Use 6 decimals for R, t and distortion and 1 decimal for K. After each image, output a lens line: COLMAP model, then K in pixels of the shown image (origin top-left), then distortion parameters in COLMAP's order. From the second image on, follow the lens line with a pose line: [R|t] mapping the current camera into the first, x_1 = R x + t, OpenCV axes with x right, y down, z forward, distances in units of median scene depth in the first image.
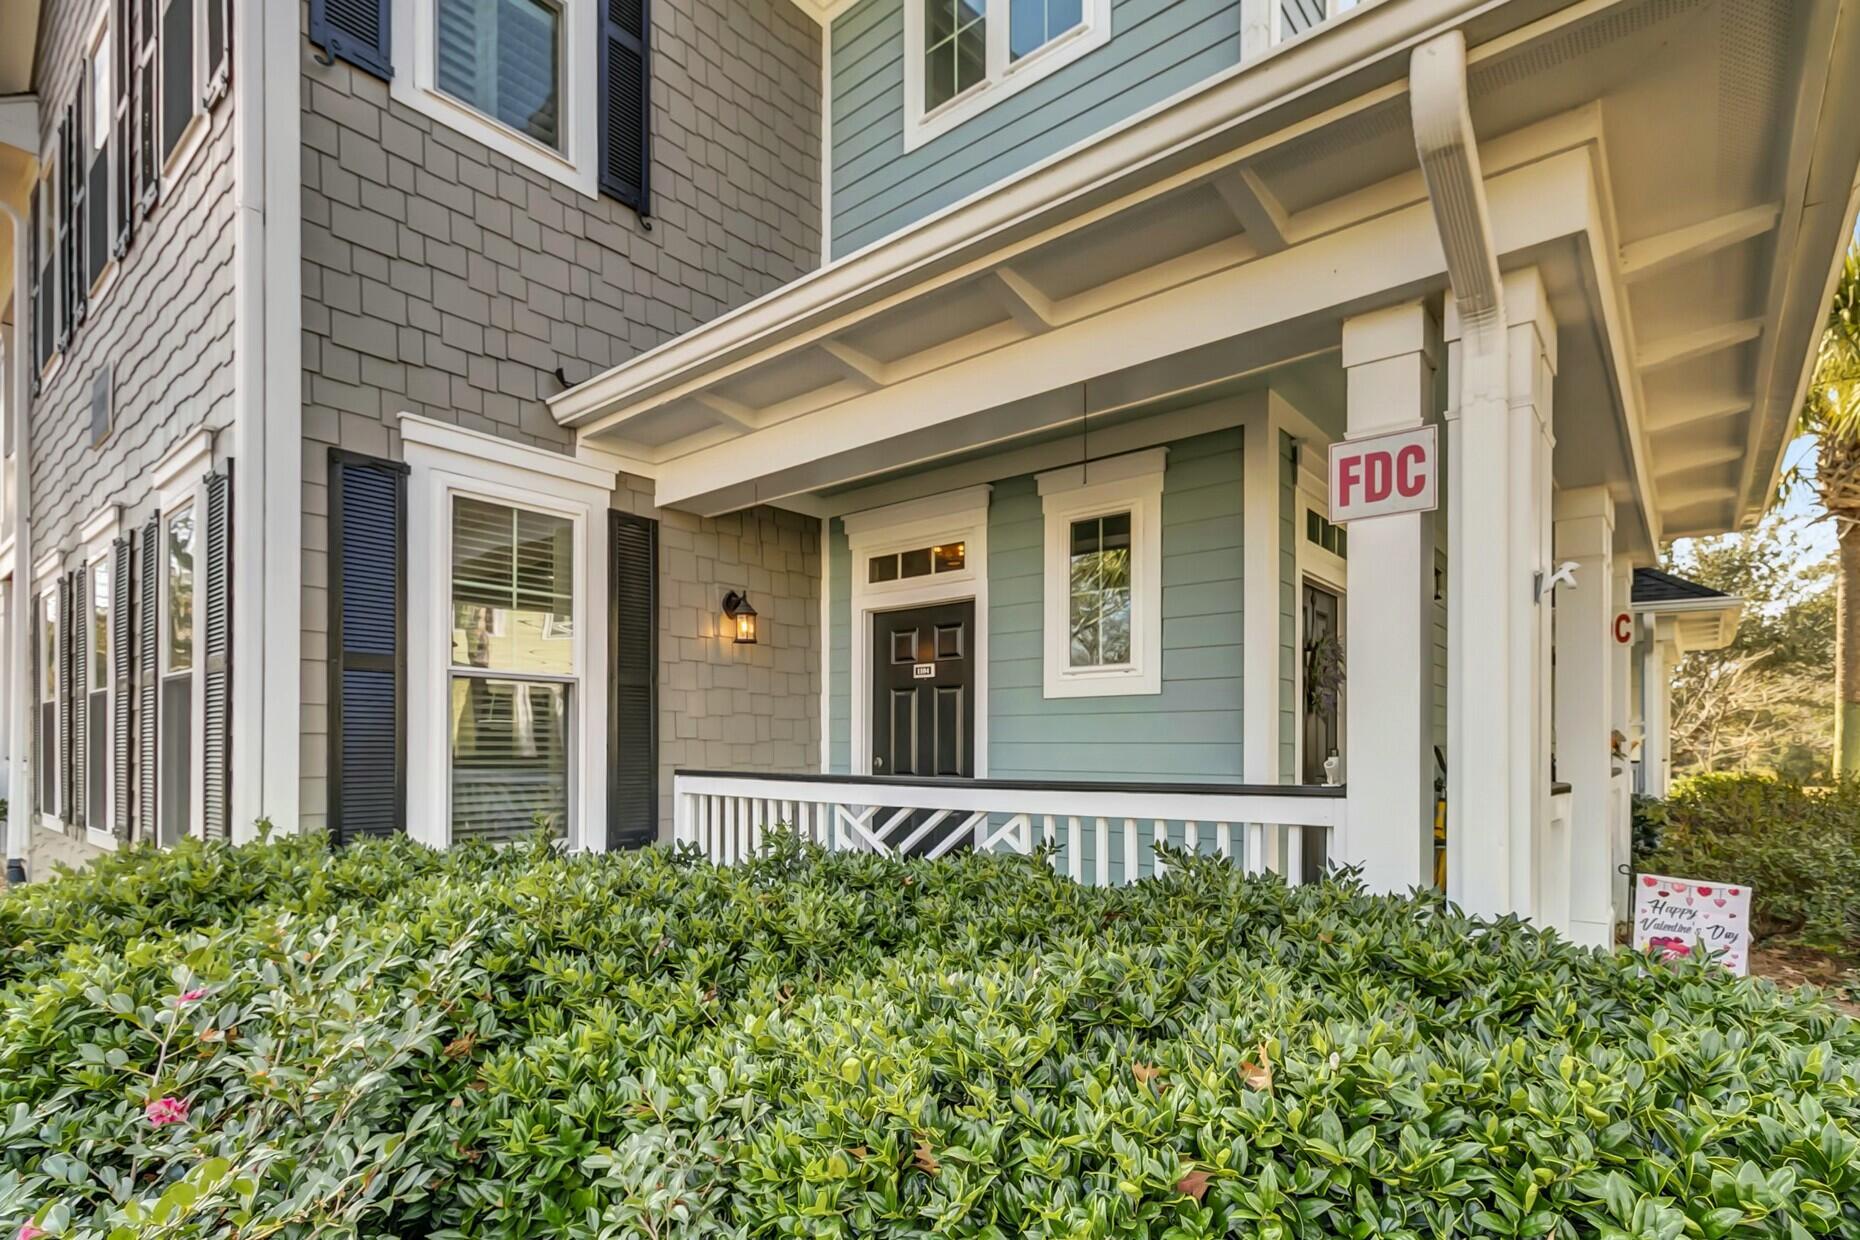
lens RADIAL K [[913.2, 0, 933.1], [0, 913.2, 757.9], [0, 0, 1]] dist [-0.000702, -0.000290]
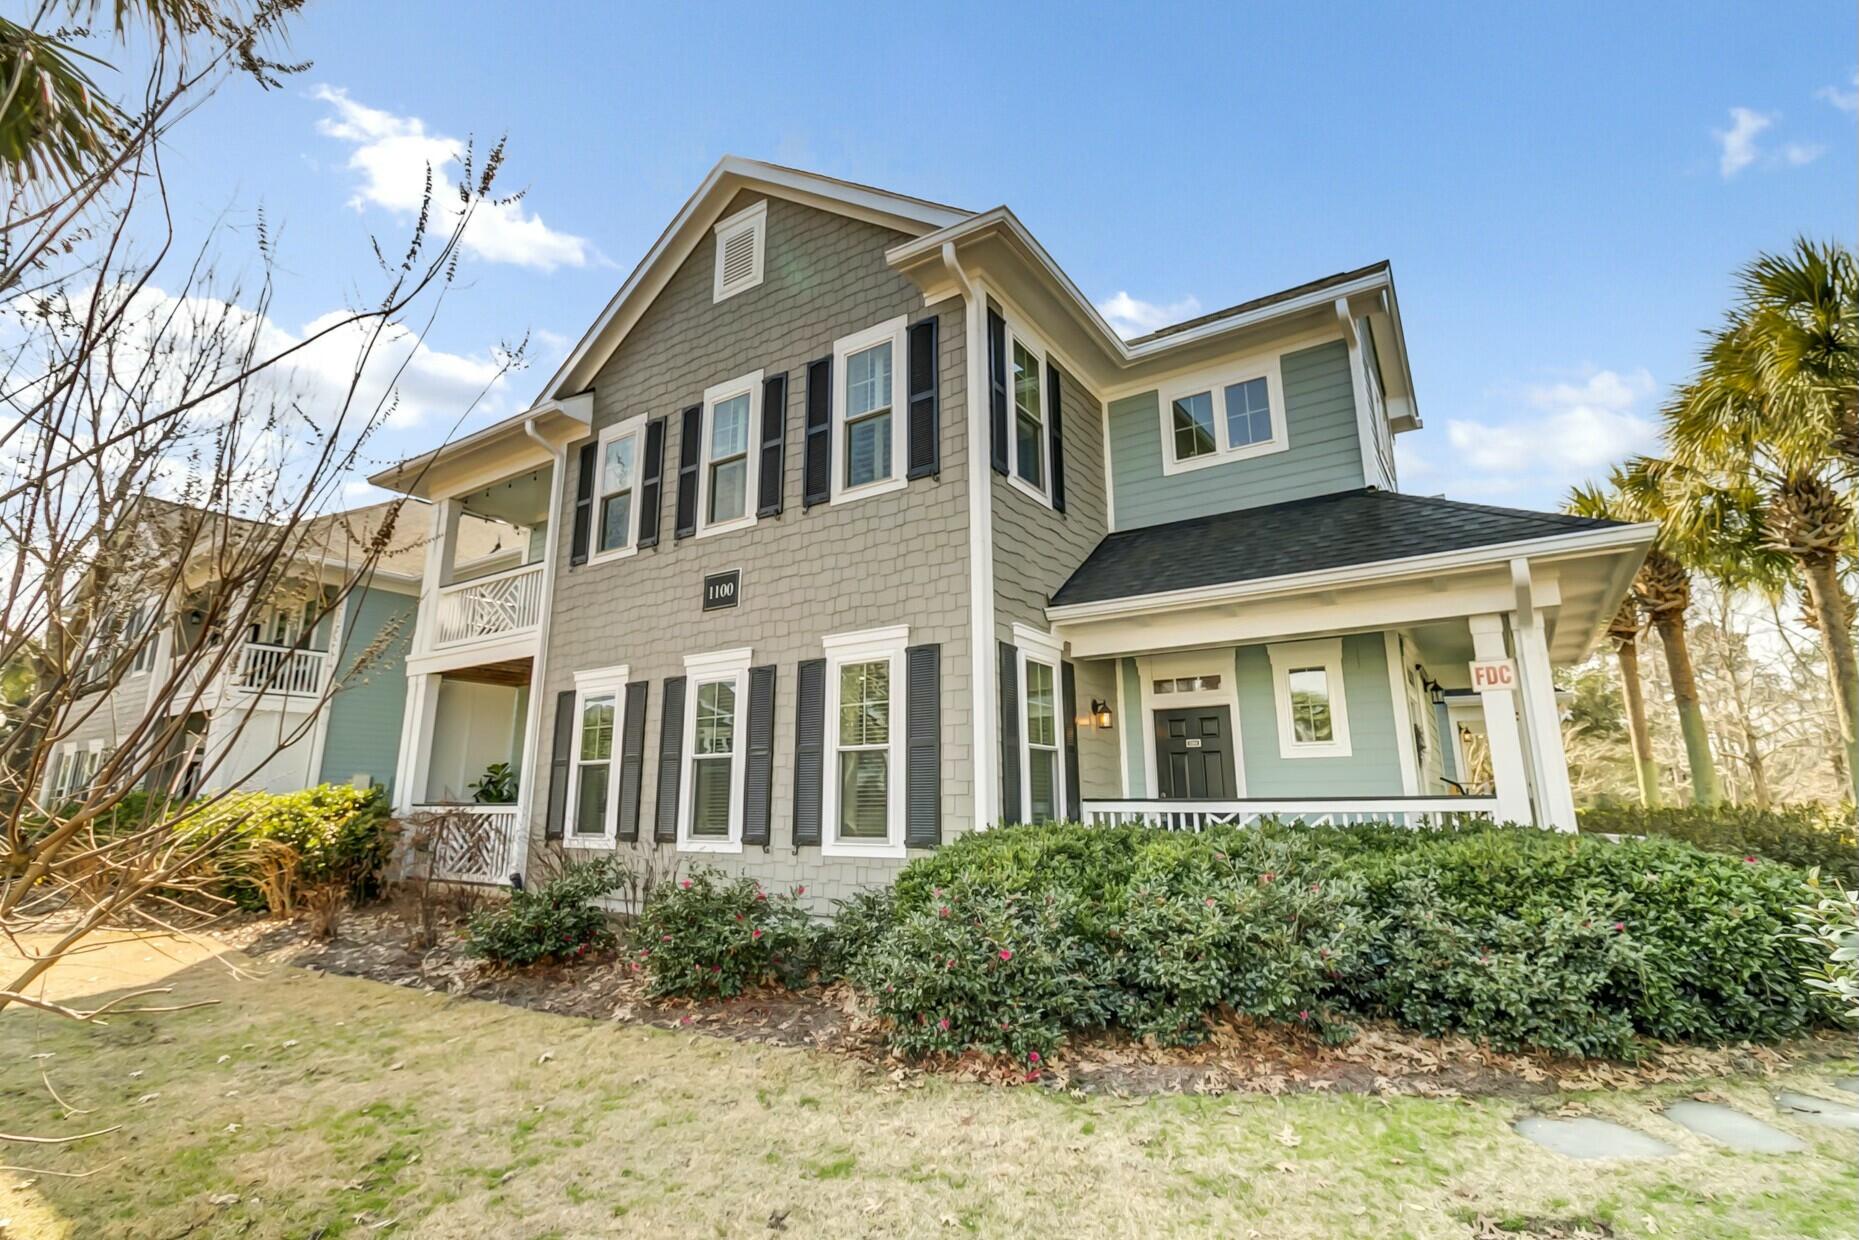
lens RADIAL K [[851.2, 0, 929.5], [0, 851.2, 620.0], [0, 0, 1]] dist [0.000398, 0.000080]
pose [[0.994517, 0.015439, 0.103433, -0.818404], [0.007842, 0.975248, -0.220973, 0.043301], [-0.104284, 0.220572, 0.969780, -0.747667]]
